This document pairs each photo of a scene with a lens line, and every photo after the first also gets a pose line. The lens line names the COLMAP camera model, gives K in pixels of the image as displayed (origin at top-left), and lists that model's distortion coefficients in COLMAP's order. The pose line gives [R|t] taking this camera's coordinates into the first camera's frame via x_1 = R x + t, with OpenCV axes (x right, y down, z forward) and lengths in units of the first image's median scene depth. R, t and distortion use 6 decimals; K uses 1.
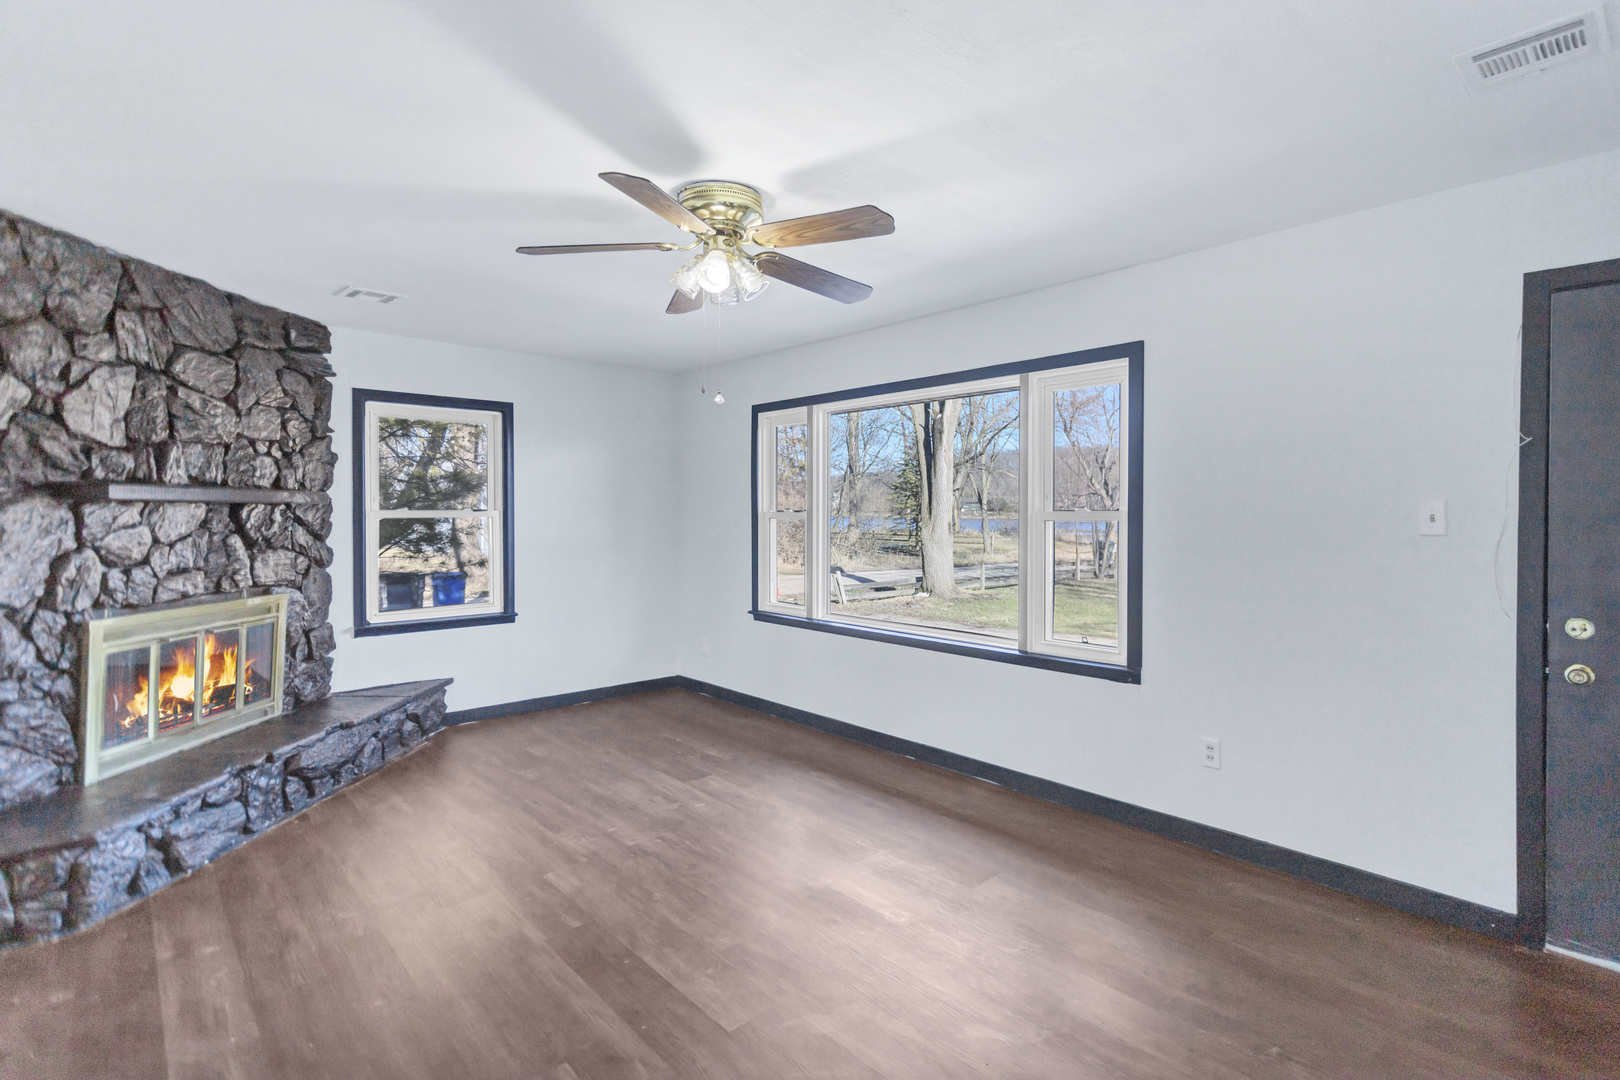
lens RADIAL K [[782.1, 0, 847.0], [0, 782.1, 515.3], [0, 0, 1]] dist [0.004251, 0.004718]
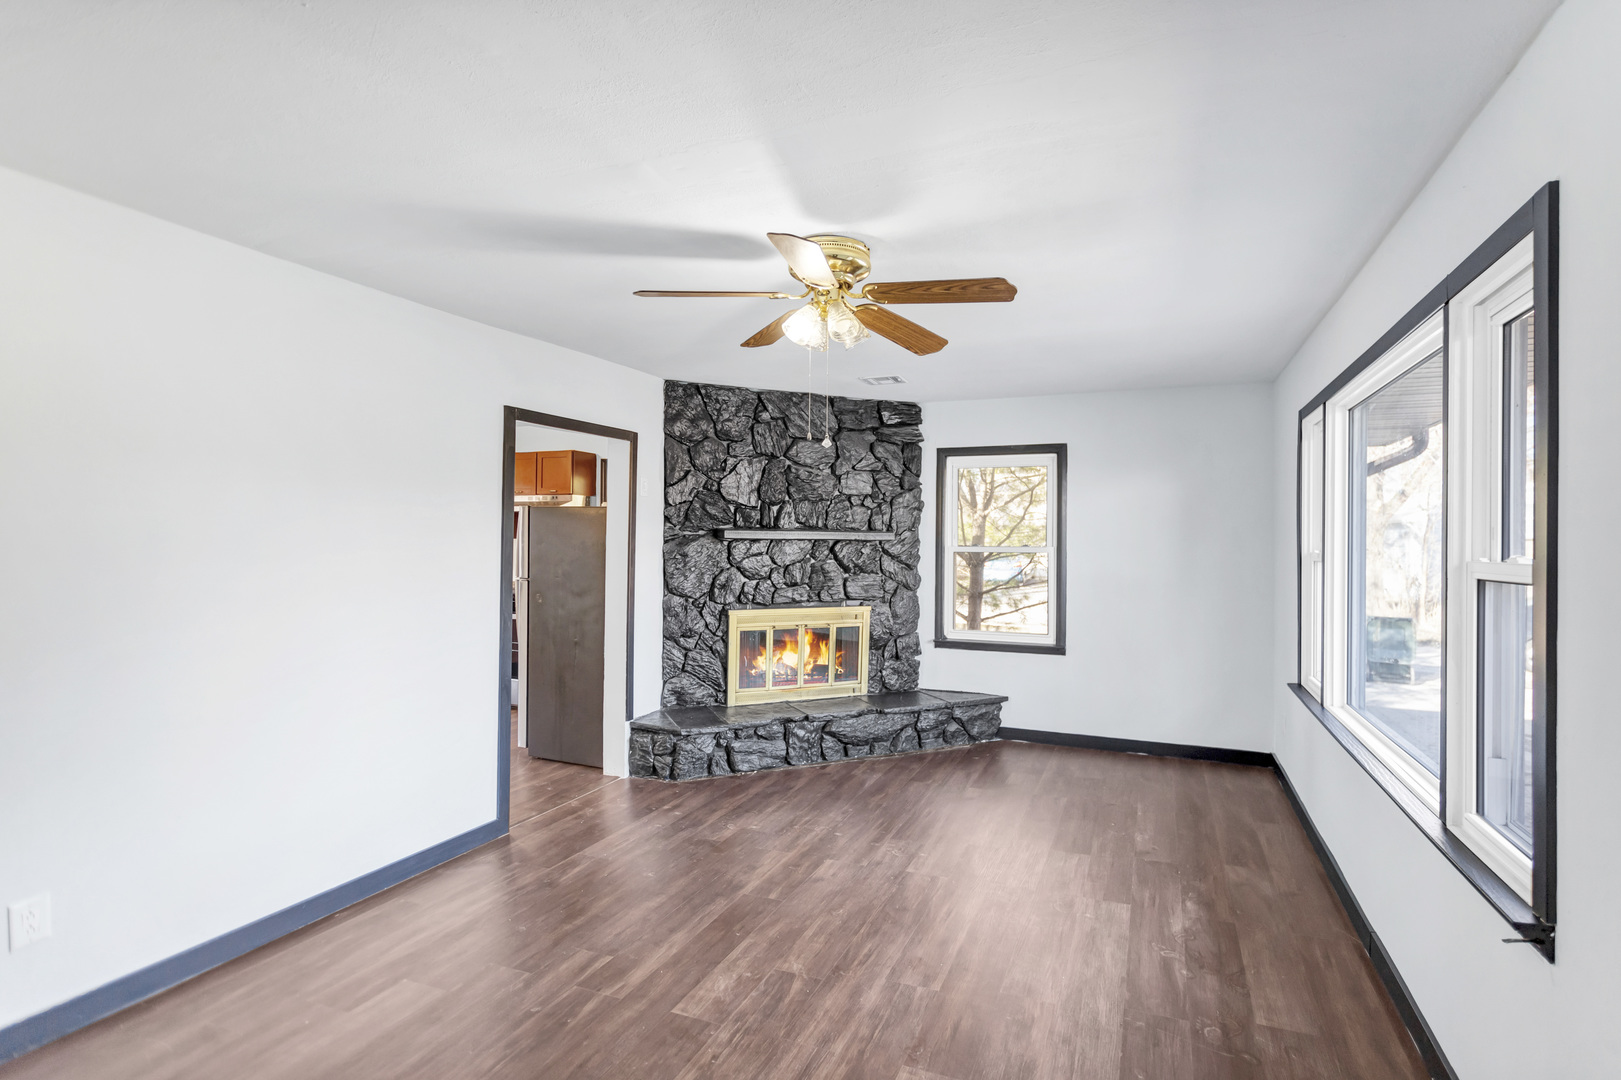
lens RADIAL K [[782.6, 0, 831.6], [0, 782.6, 527.9], [0, 0, 1]] dist [0.004251, 0.004718]
pose [[0.412142, -0.014046, -0.911011, 0.546478], [-0.011715, 0.999717, -0.020713, -0.008345], [0.911044, 0.019209, 0.411861, 0.408430]]
